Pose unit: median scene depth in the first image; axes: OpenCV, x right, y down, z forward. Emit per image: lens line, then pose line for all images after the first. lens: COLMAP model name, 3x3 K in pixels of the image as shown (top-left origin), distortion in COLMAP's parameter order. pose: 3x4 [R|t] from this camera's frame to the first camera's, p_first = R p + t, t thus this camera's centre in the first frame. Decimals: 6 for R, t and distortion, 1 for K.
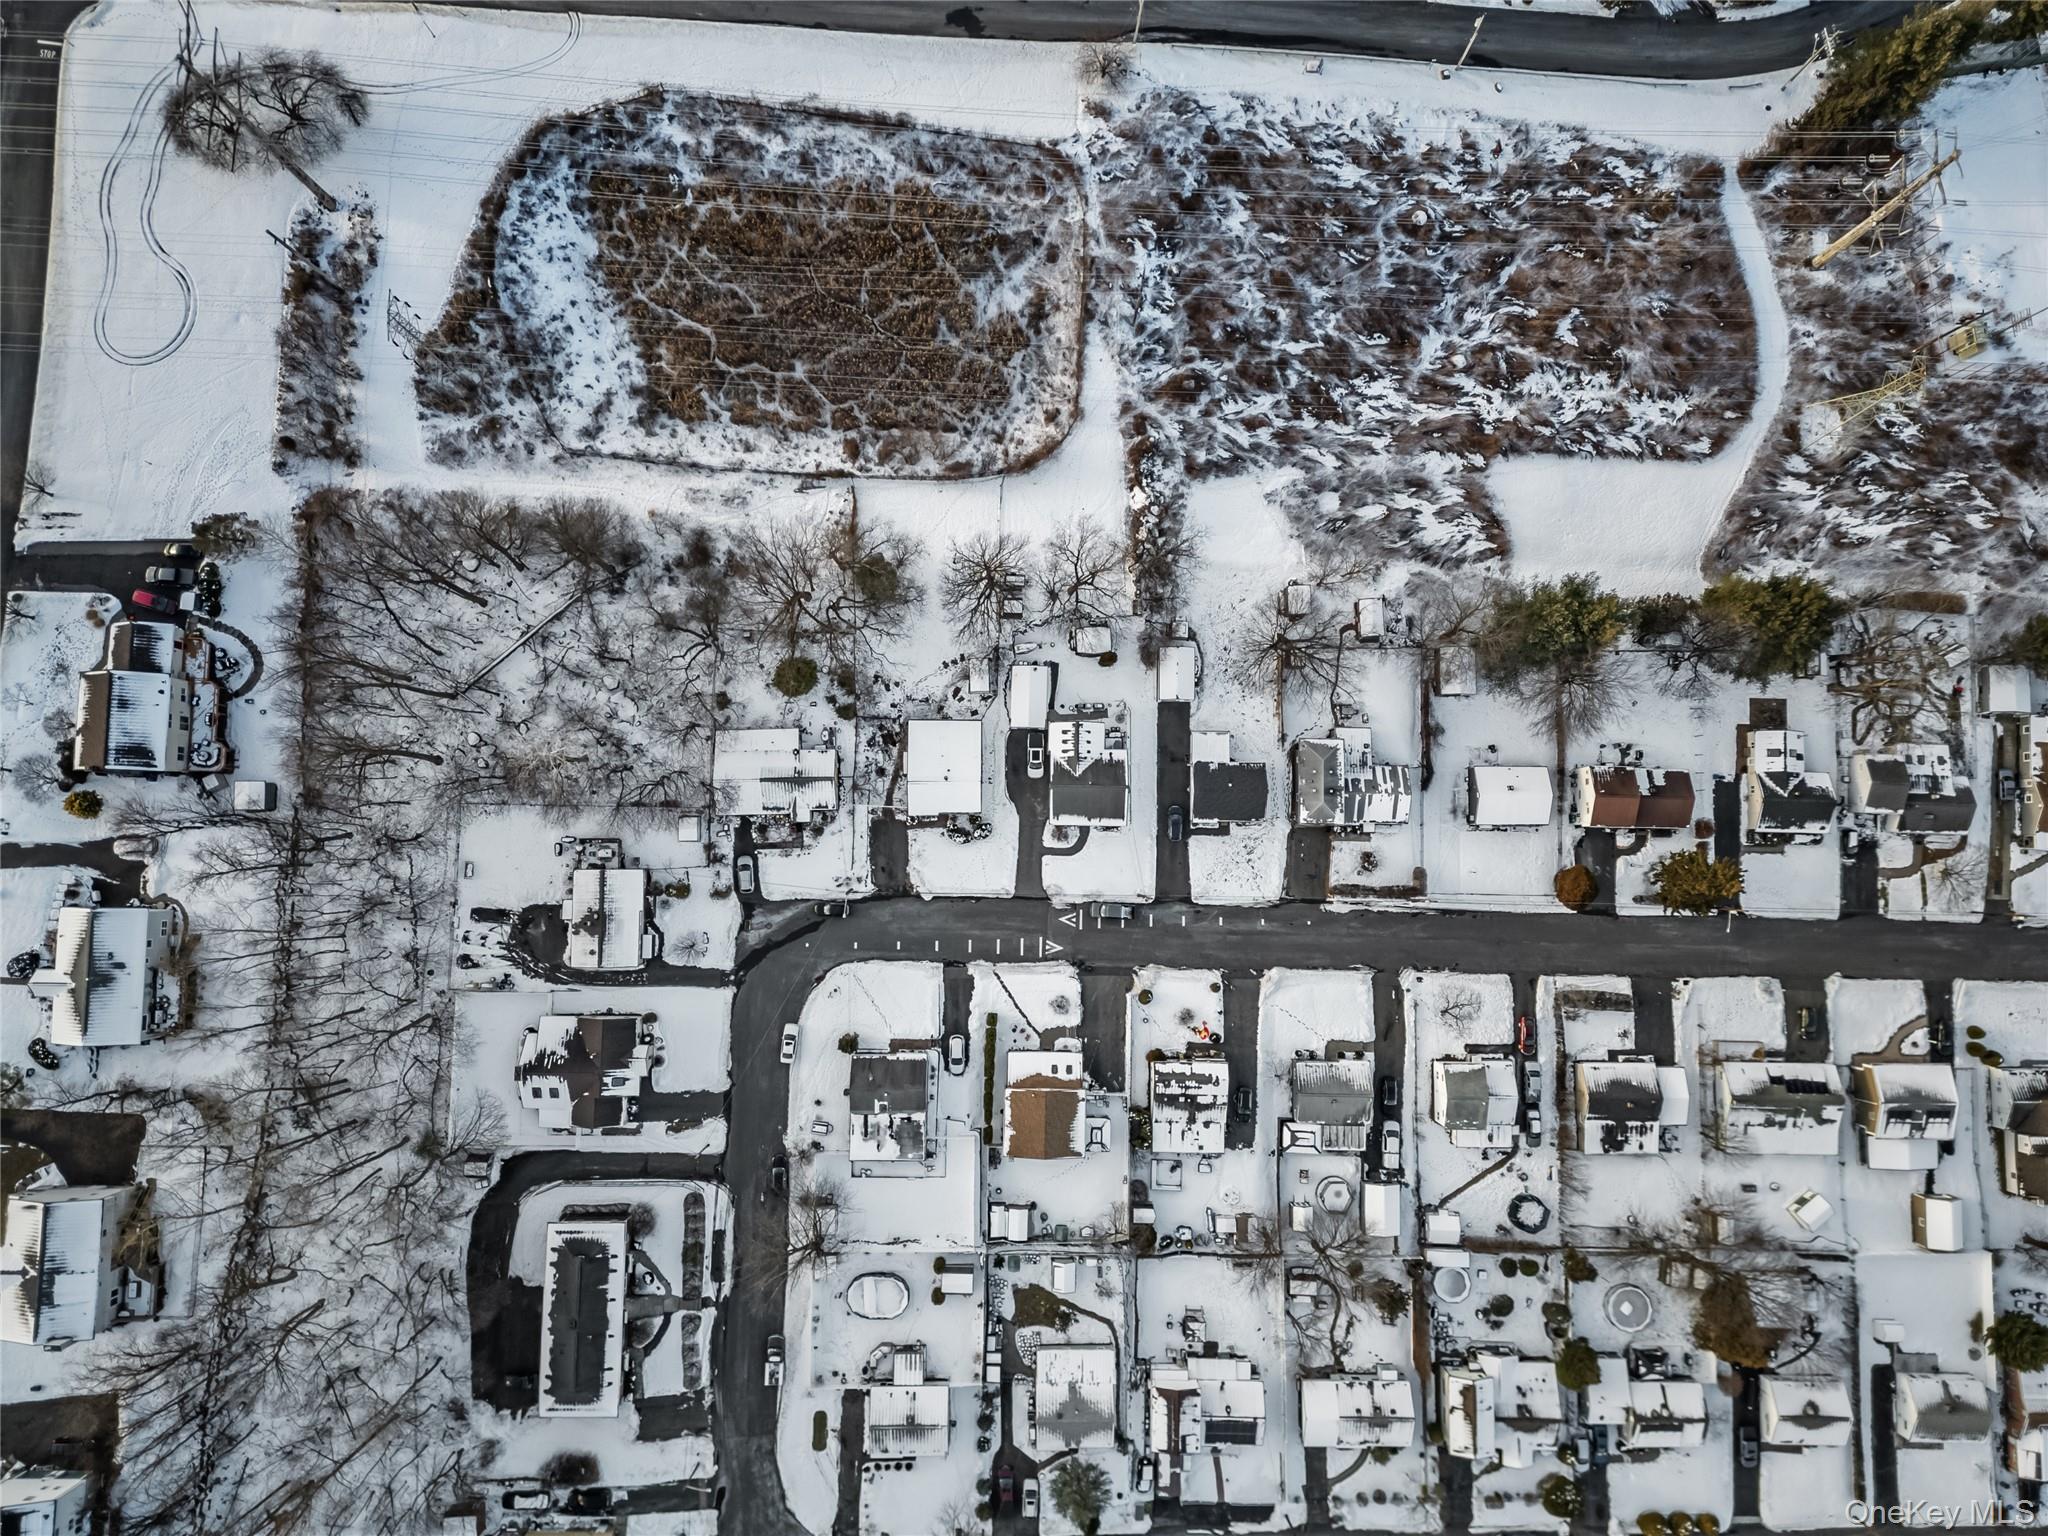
lens RADIAL K [[1441.3, 0, 1047.1], [0, 1441.3, 773.5], [0, 0, 1]] dist [0.035983, -0.034034]
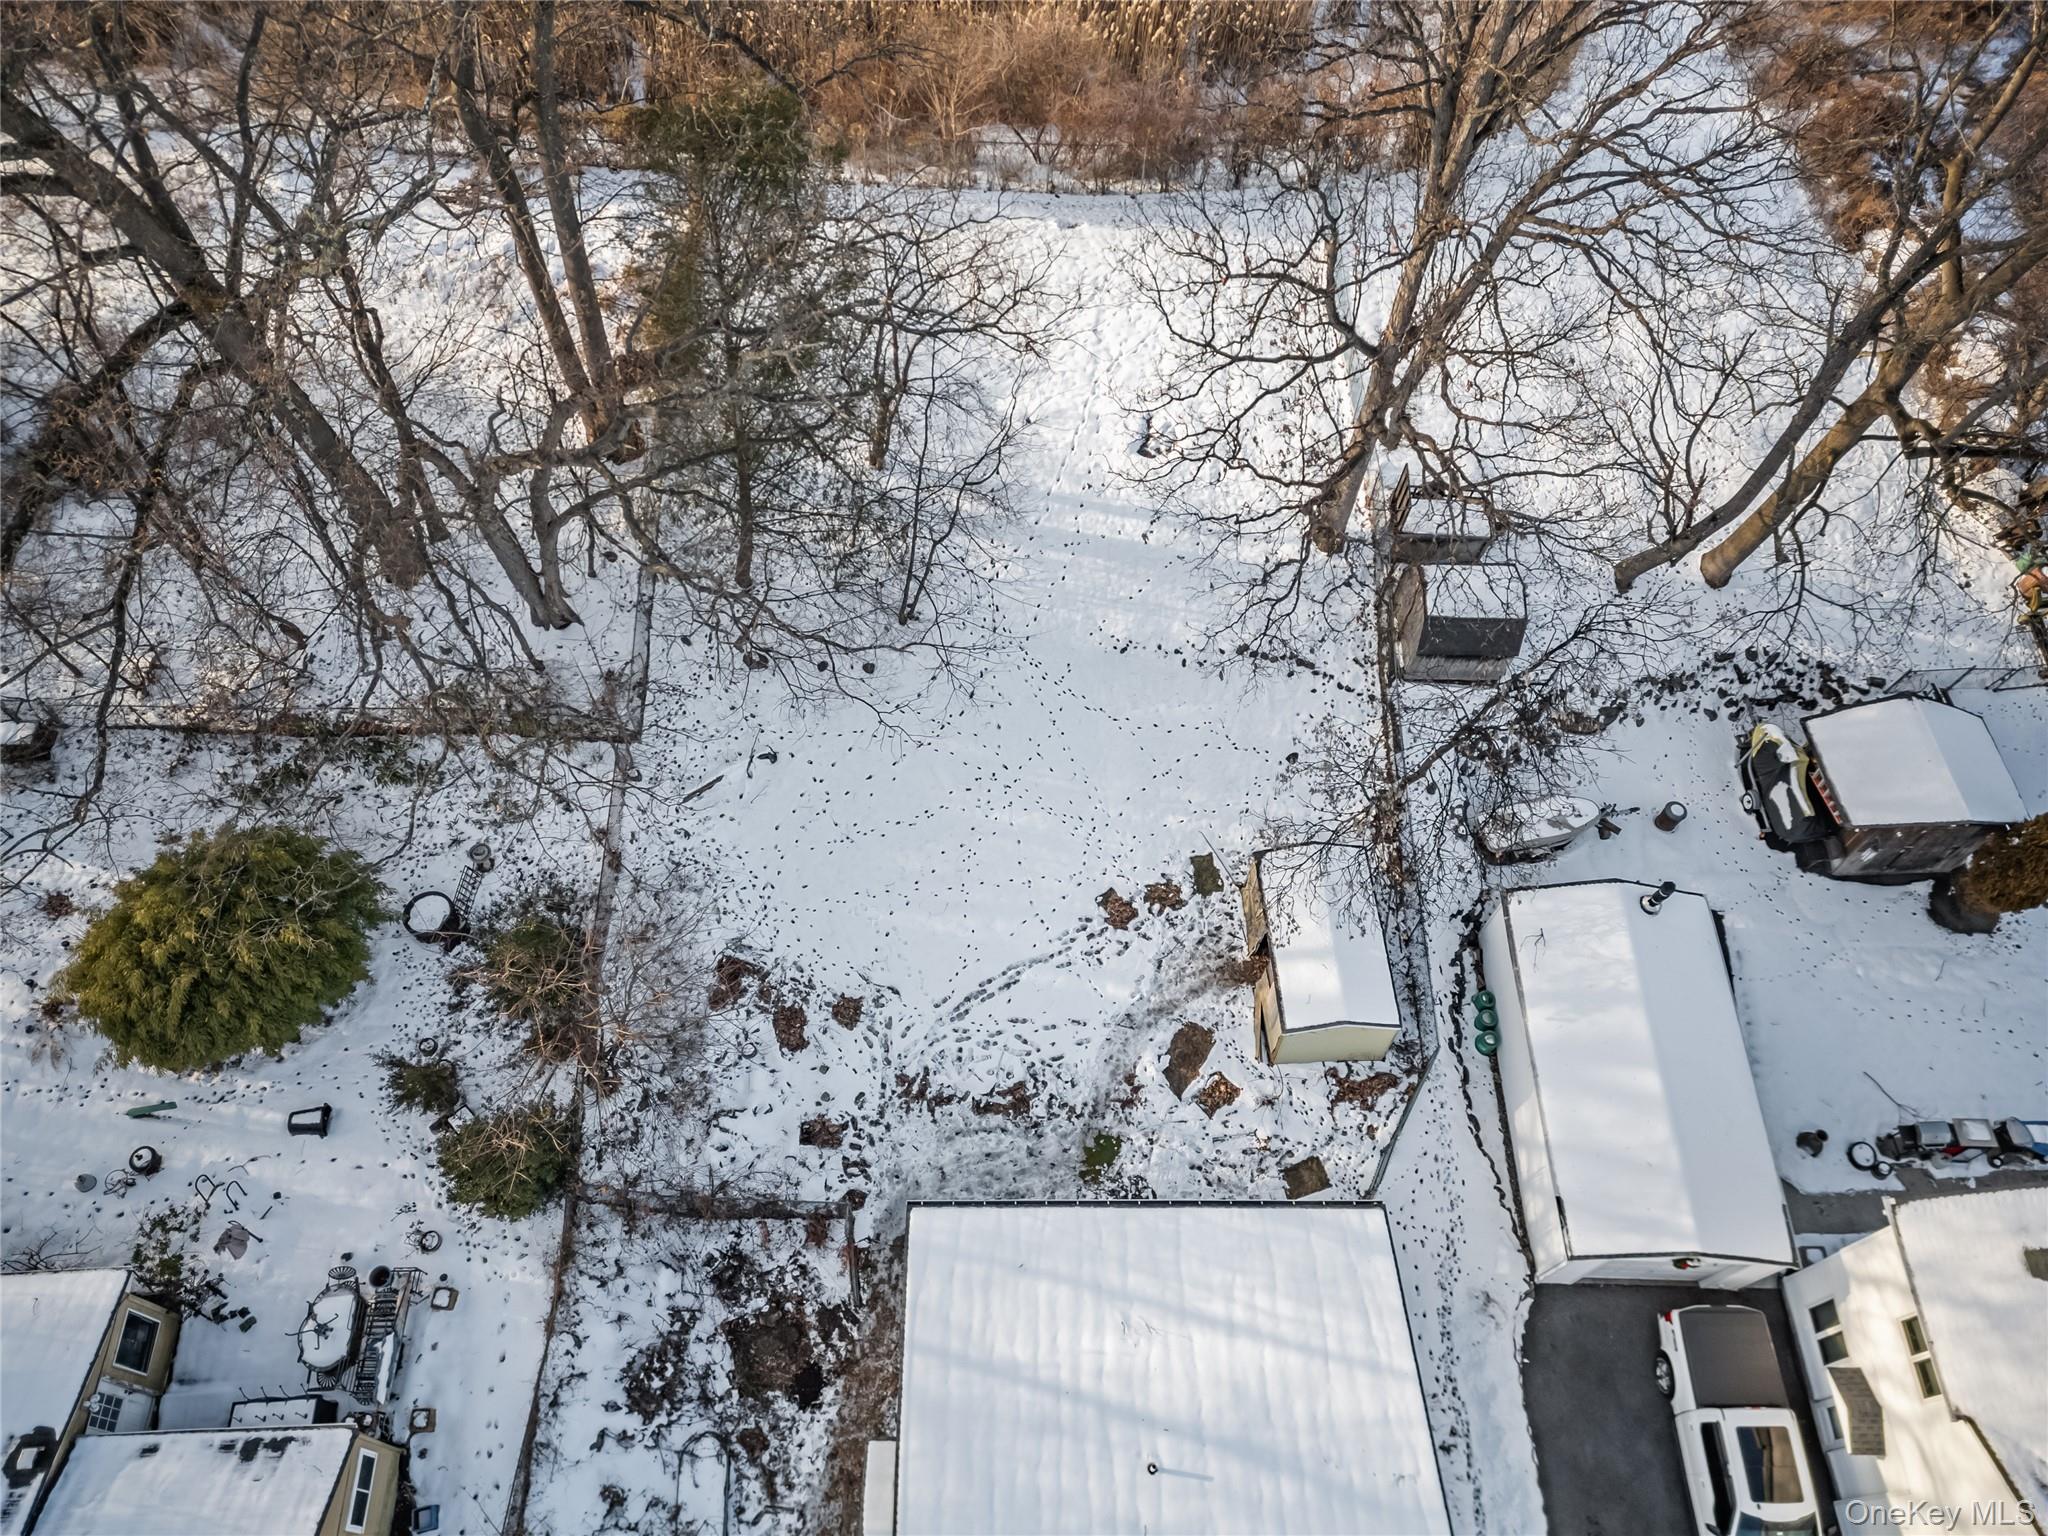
lens RADIAL K [[1441.3, 0, 1023.6], [0, 1441.3, 745.5], [0, 0, 1]] dist [0.035983, -0.034034]
pose [[0.999935, -0.010966, 0.002977, -0.083509], [0.011036, 0.874944, -0.484099, -0.005551], [0.002704, 0.484100, 0.875008, 0.838980]]
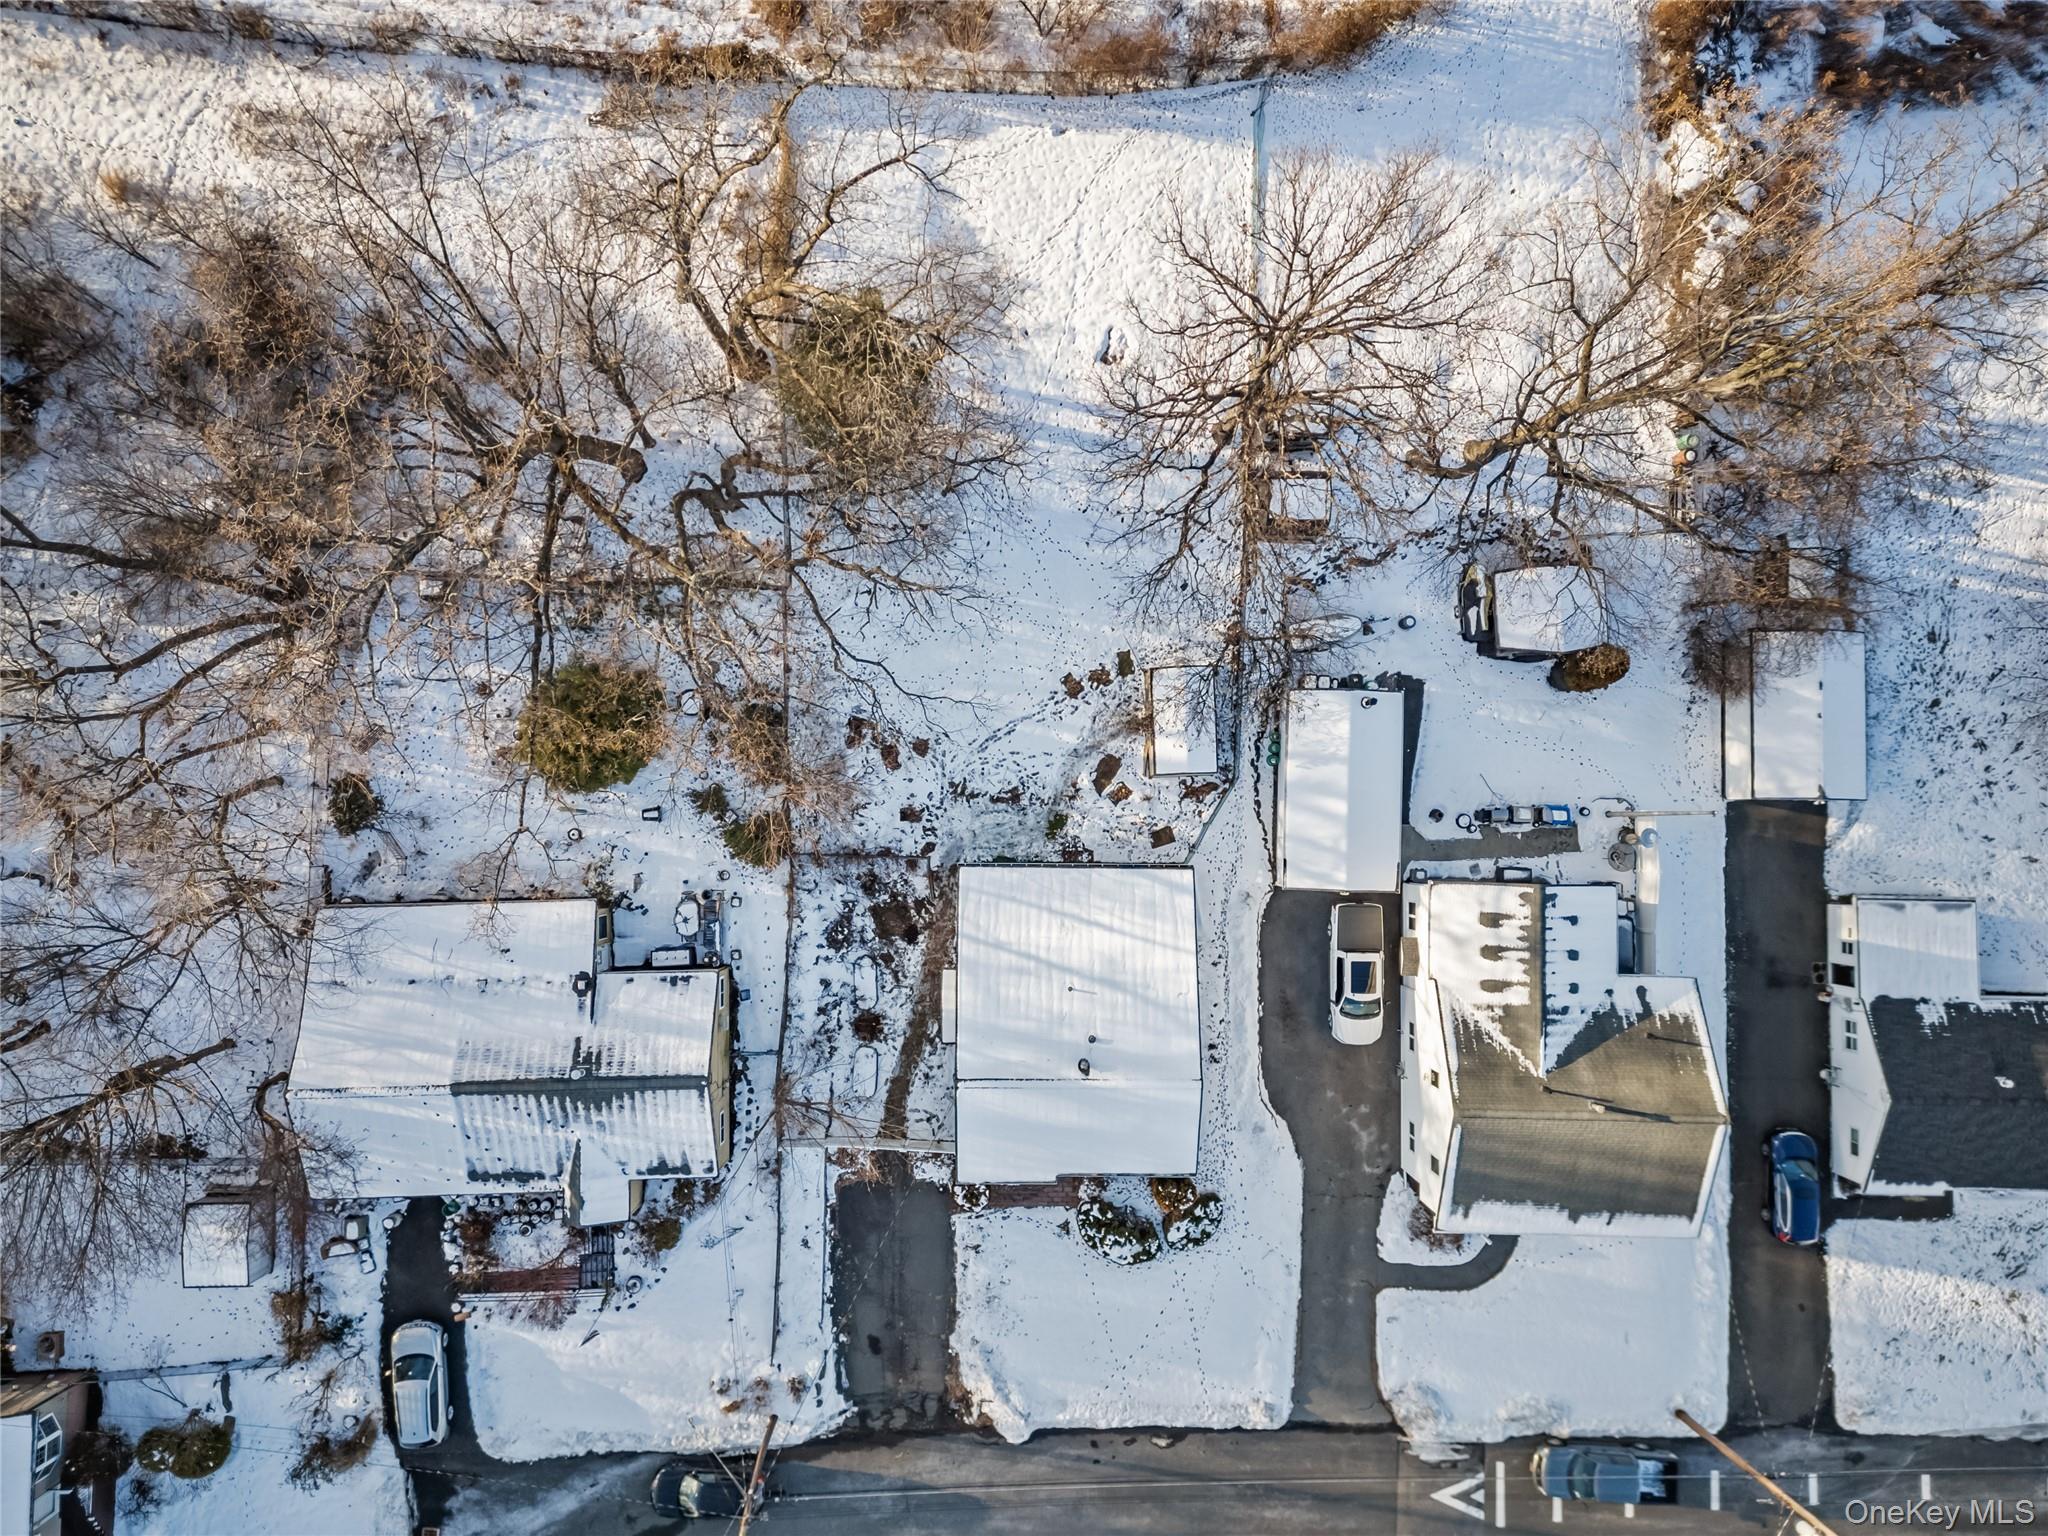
lens RADIAL K [[1441.3, 0, 1013.6], [0, 1441.3, 758.6], [0, 0, 1]] dist [0.035983, -0.034034]
pose [[0.999915, 0.003203, -0.012637, -0.080165], [-0.003120, 0.999974, 0.006563, -0.062104], [0.012657, -0.006523, 0.999899, 0.688088]]
